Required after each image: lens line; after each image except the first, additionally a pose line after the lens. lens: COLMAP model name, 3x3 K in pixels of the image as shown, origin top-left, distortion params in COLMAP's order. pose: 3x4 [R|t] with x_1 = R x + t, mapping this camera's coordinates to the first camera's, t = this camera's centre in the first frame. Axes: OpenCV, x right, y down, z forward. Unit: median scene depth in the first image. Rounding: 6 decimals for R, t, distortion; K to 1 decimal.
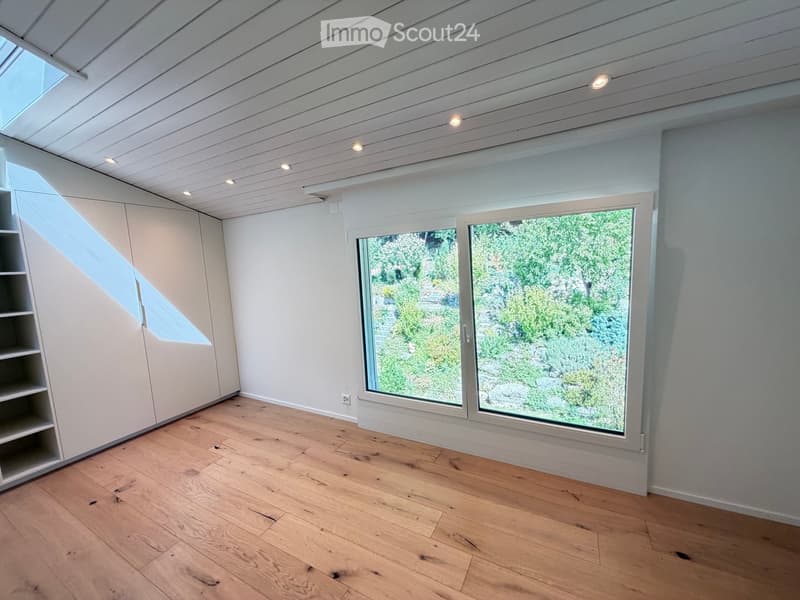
lens RADIAL K [[321.0, 0, 397.6], [0, 321.0, 300.5], [0, 0, 1]] dist [0.001820, 0.000474]
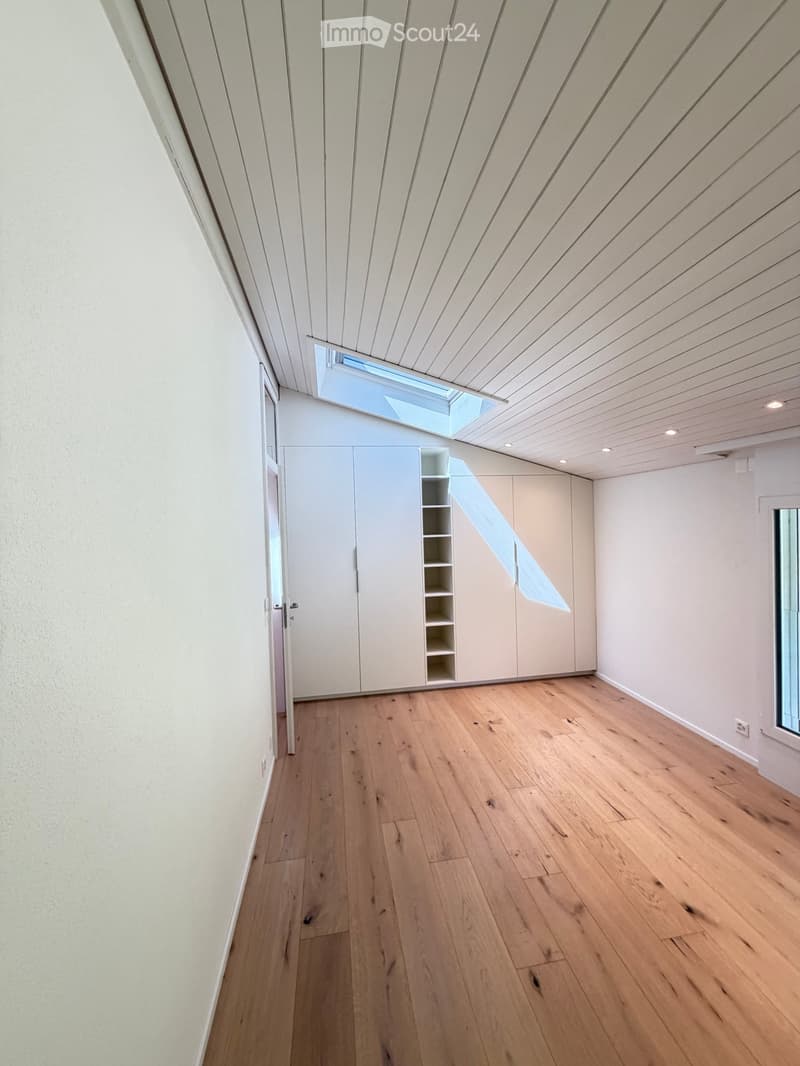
lens RADIAL K [[427.7, 0, 397.0], [0, 427.7, 532.0], [0, 0, 1]] dist [0.001820, 0.000474]
pose [[0.614676, 0.051661, -0.787086, 0.114155], [-0.086974, 0.996207, -0.002535, -0.068531], [0.783970, 0.070014, 0.616838, -0.263419]]
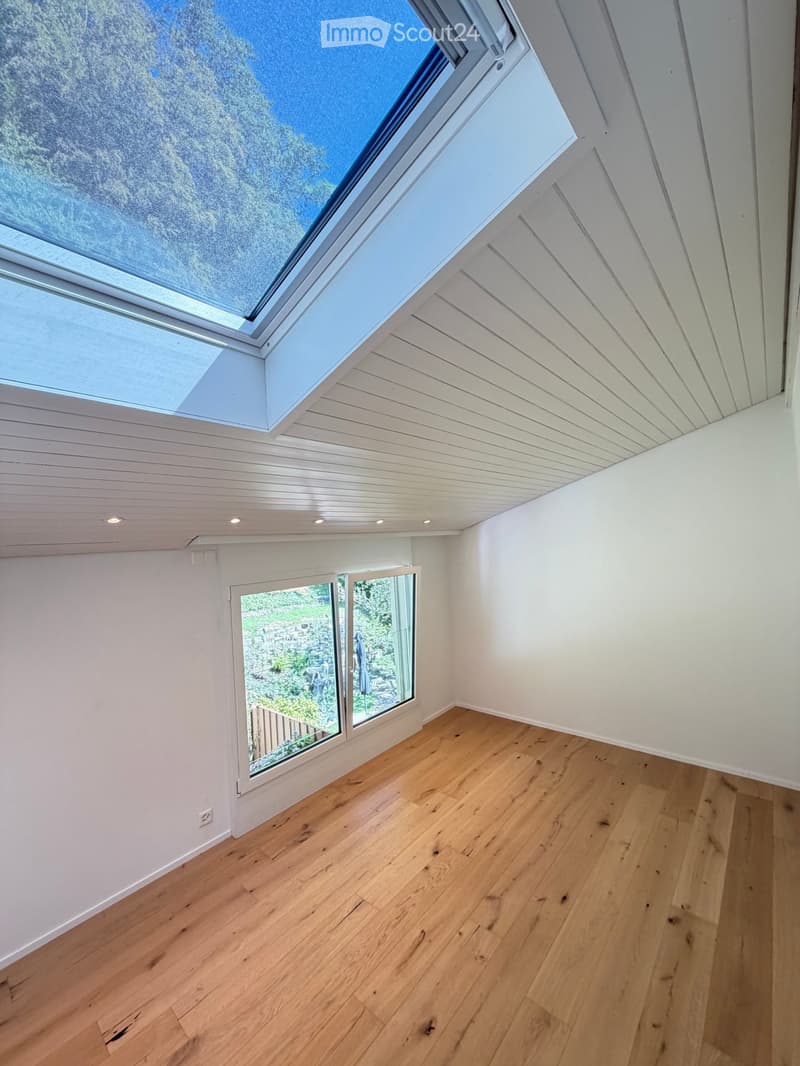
lens RADIAL K [[427.7, 0, 397.2], [0, 427.7, 529.6], [0, 0, 1]] dist [0.001820, 0.000474]
pose [[0.222415, 0.072019, 0.972288, -1.238177], [0.150698, 0.982743, -0.107266, -0.189091], [-0.963235, 0.170379, 0.207724, 0.325884]]
